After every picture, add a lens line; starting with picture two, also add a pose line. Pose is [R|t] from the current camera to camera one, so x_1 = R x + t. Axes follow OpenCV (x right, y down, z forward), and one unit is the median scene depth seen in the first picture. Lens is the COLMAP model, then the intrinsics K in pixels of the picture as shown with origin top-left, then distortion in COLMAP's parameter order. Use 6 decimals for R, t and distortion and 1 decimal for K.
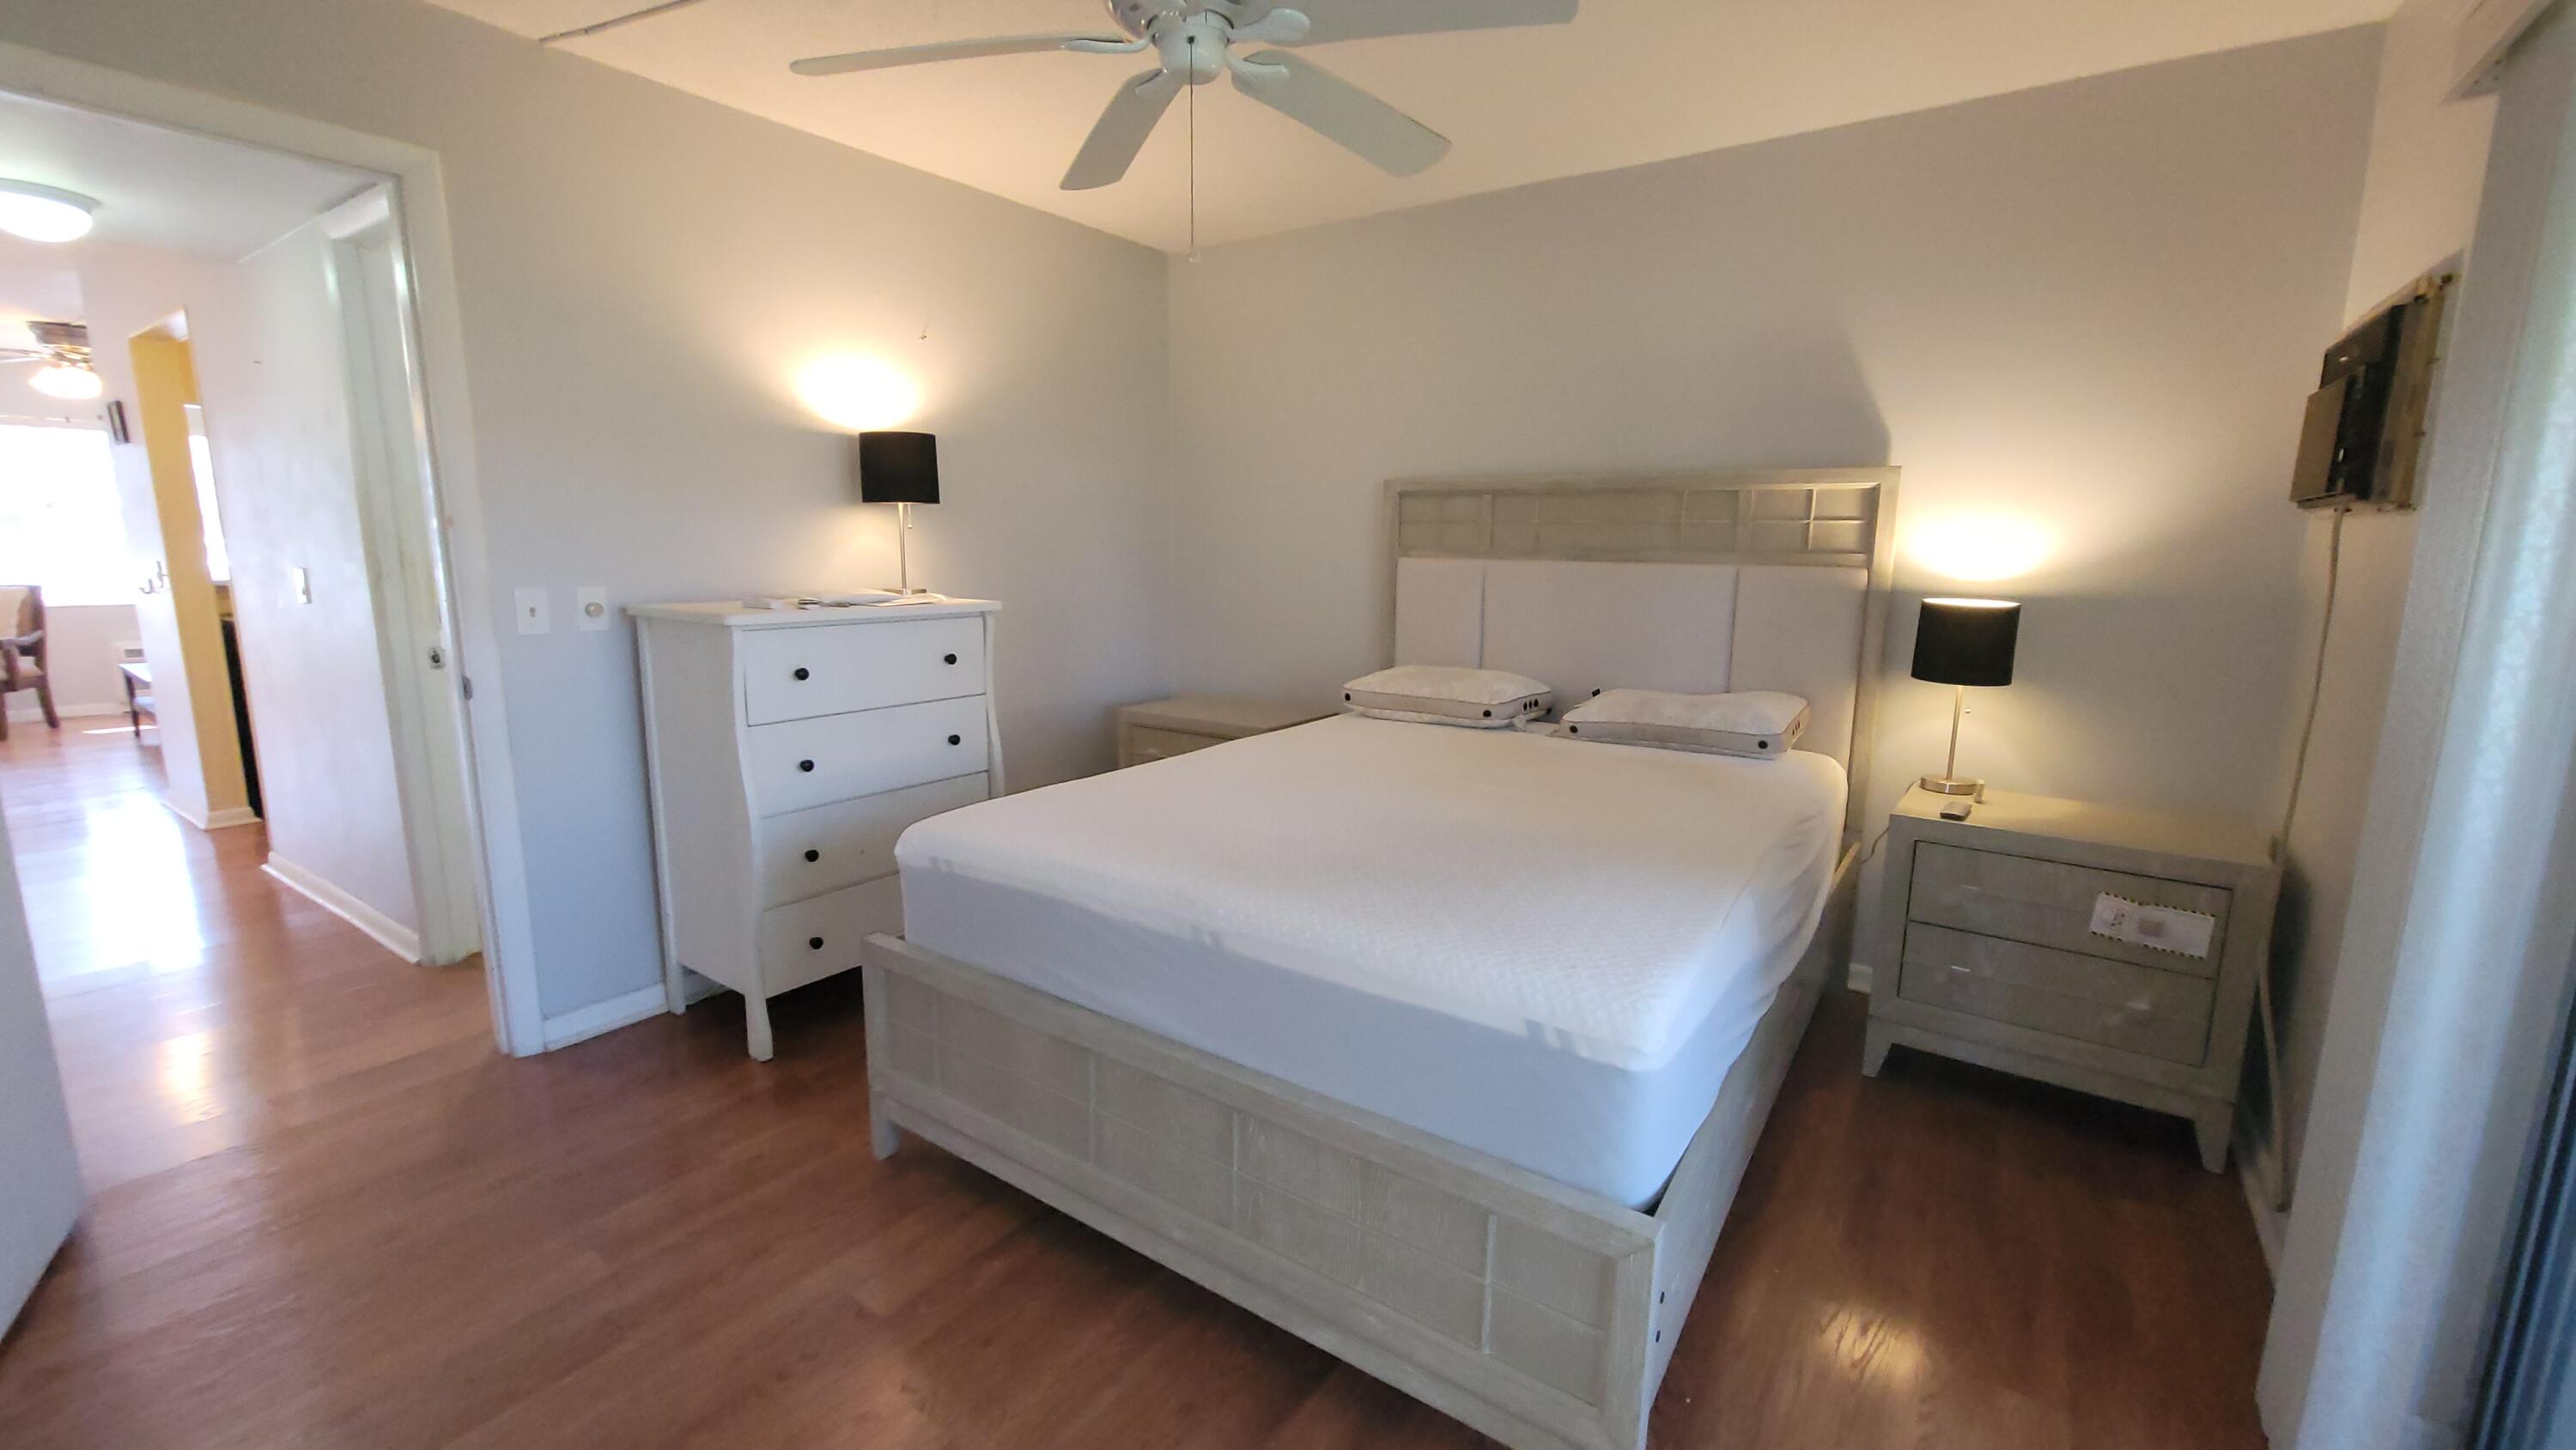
lens RADIAL K [[1056.3, 0, 1284.0], [0, 1056.3, 730.5], [0, 0, 1]] dist [0.003809, 0.001537]
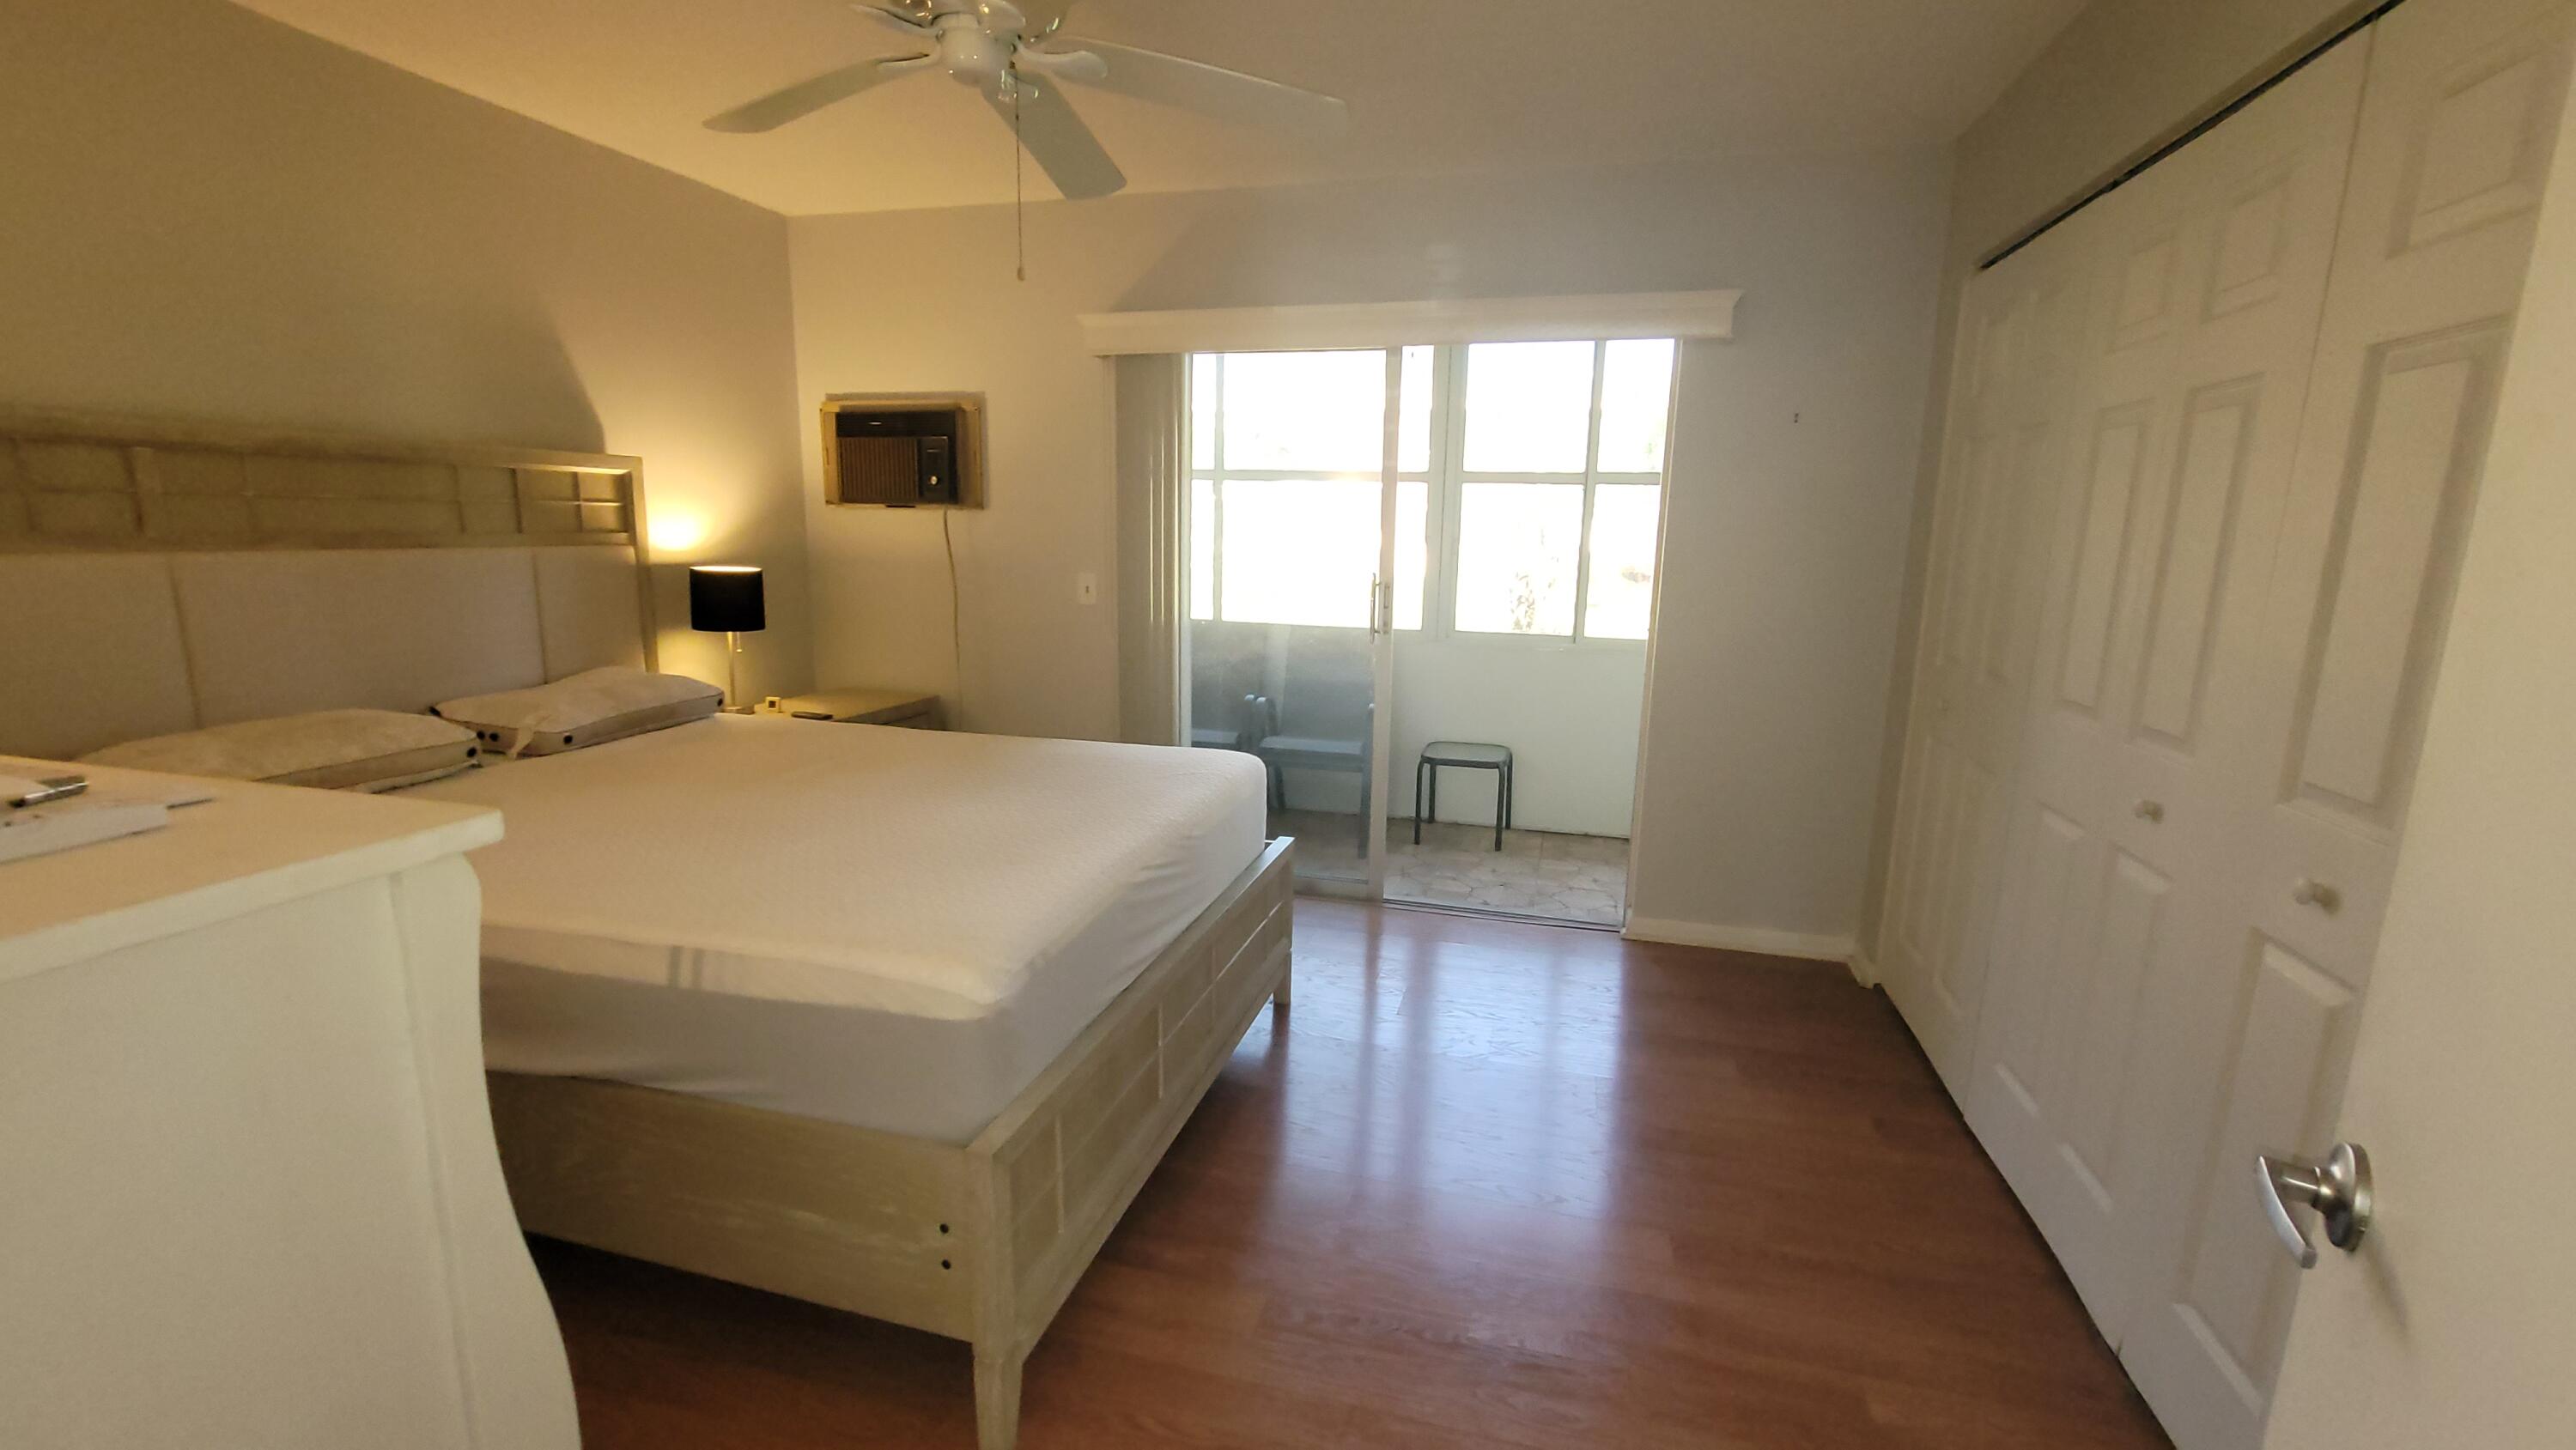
lens RADIAL K [[1056.3, 0, 1287.0], [0, 1056.3, 719.0], [0, 0, 1]] dist [0.003809, 0.001537]
pose [[-0.322349, -0.188905, 0.927581, -0.729940], [0.152655, 0.956687, 0.247883, -0.147316], [-0.934231, 0.221505, -0.279549, 0.694673]]
